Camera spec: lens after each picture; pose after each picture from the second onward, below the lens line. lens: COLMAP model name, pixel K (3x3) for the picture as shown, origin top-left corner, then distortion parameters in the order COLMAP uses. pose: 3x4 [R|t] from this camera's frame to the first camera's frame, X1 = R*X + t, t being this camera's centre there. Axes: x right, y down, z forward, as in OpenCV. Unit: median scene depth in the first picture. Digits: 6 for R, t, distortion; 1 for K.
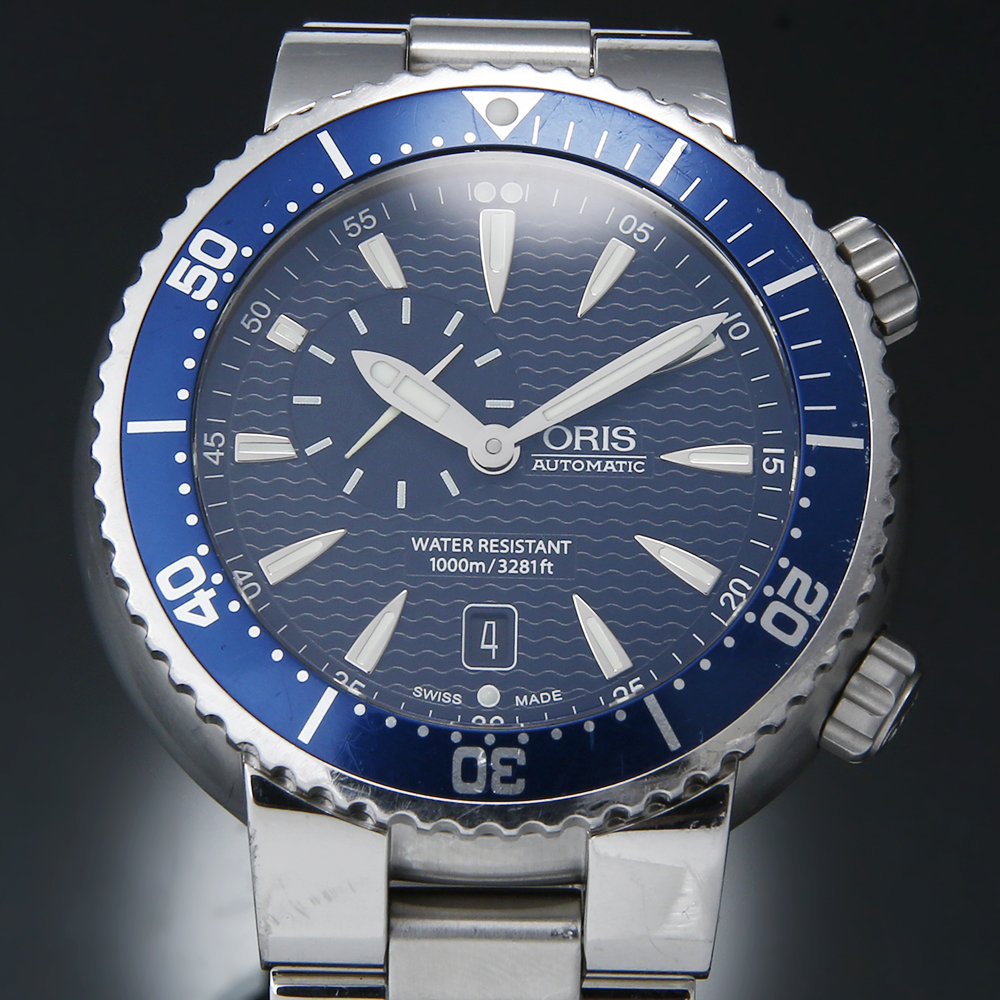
lens RADIAL K [[4792.1, 0, 500.0], [0, 4792.1, 500.0], [0, 0, 1]] dist [0.356115, 0.071436]
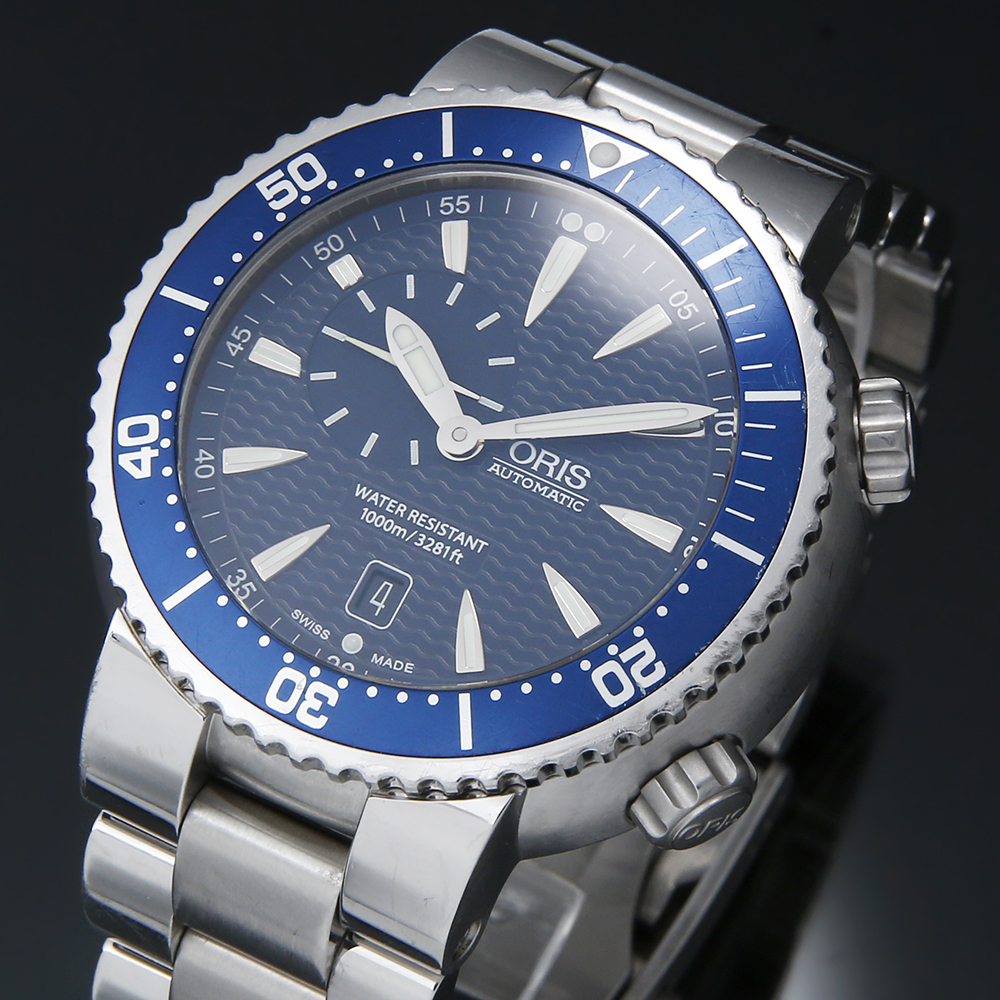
lens RADIAL K [[4792.1, 0, 500.0], [0, 4792.1, 500.0], [0, 0, 1]] dist [0.356115, 0.071436]
pose [[0.881843, 0.377920, -0.282008, 0.313082], [-0.391046, 0.920311, 0.010504, -0.012525], [0.263505, 0.101015, 0.959354, -0.021294]]
